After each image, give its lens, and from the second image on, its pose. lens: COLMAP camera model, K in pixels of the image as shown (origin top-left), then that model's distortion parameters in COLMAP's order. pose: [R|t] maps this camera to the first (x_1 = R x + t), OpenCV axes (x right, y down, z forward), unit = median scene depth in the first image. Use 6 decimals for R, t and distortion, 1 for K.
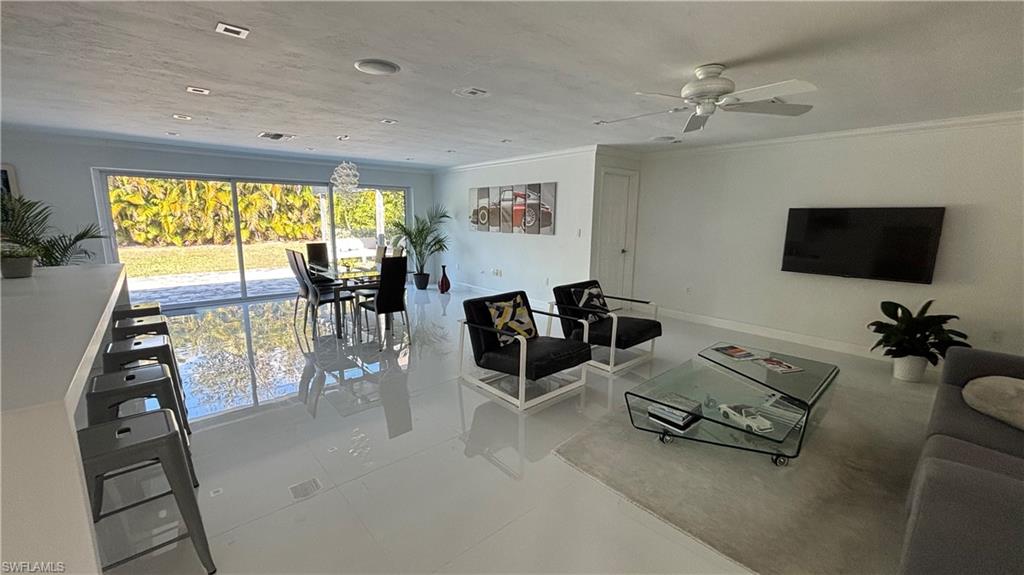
lens RADIAL K [[403.5, 0, 510.1], [0, 403.5, 285.7], [0, 0, 1]] dist [-0.014509, -0.000202]
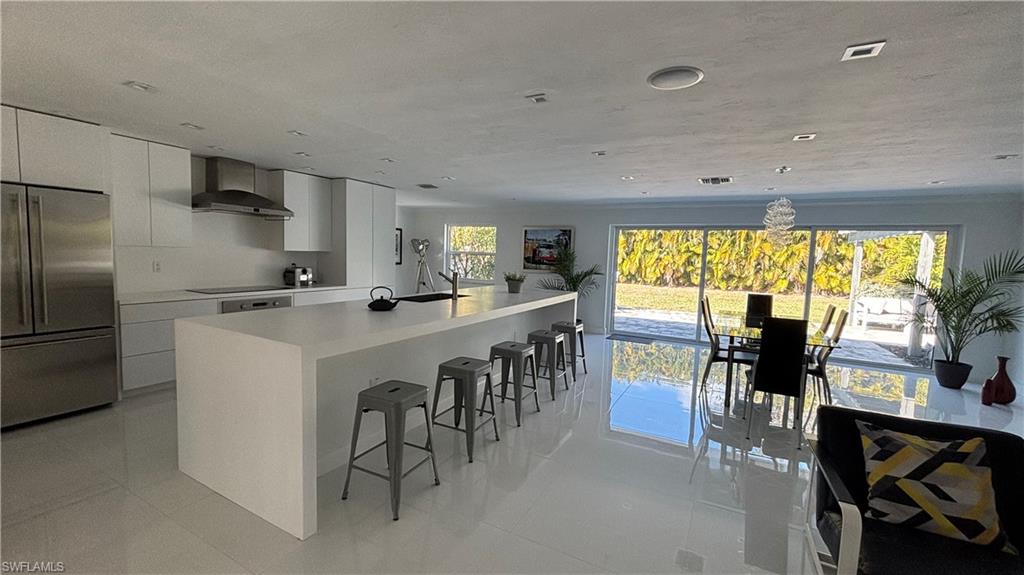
lens RADIAL K [[403.5, 0, 510.1], [0, 403.5, 285.7], [0, 0, 1]] dist [-0.014509, -0.000202]
pose [[0.334821, 0.072654, -0.939477, 0.192984], [-0.188790, 0.981979, 0.008657, -0.038135], [0.923176, 0.174465, 0.342503, 0.259506]]
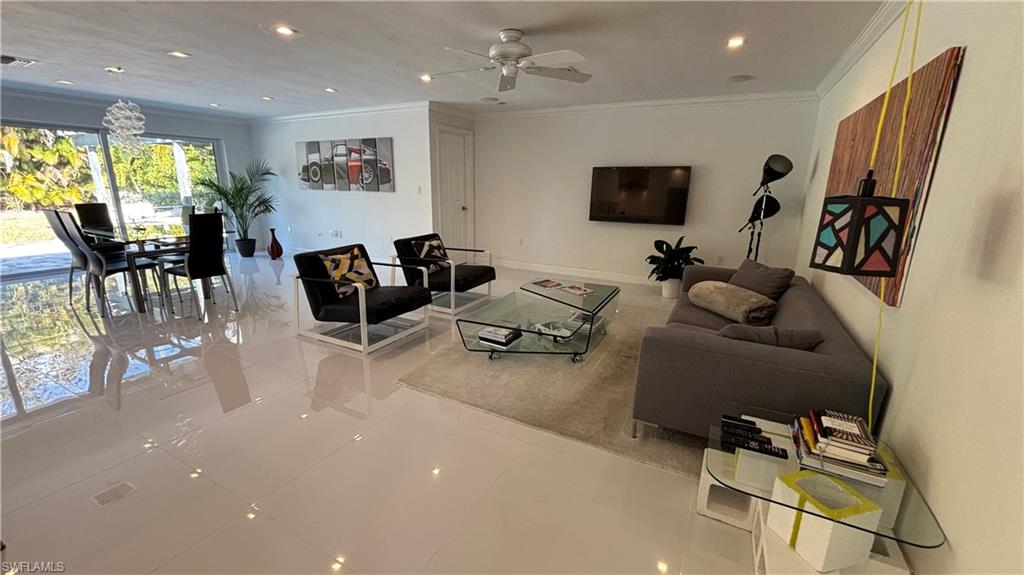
lens RADIAL K [[403.5, 0, 510.1], [0, 403.5, 285.7], [0, 0, 1]] dist [-0.014509, -0.000202]
pose [[0.935251, -0.081012, 0.344589, 0.020984], [0.051496, 0.994241, 0.093979, 0.033651], [-0.350218, -0.070149, 0.934038, -0.060609]]
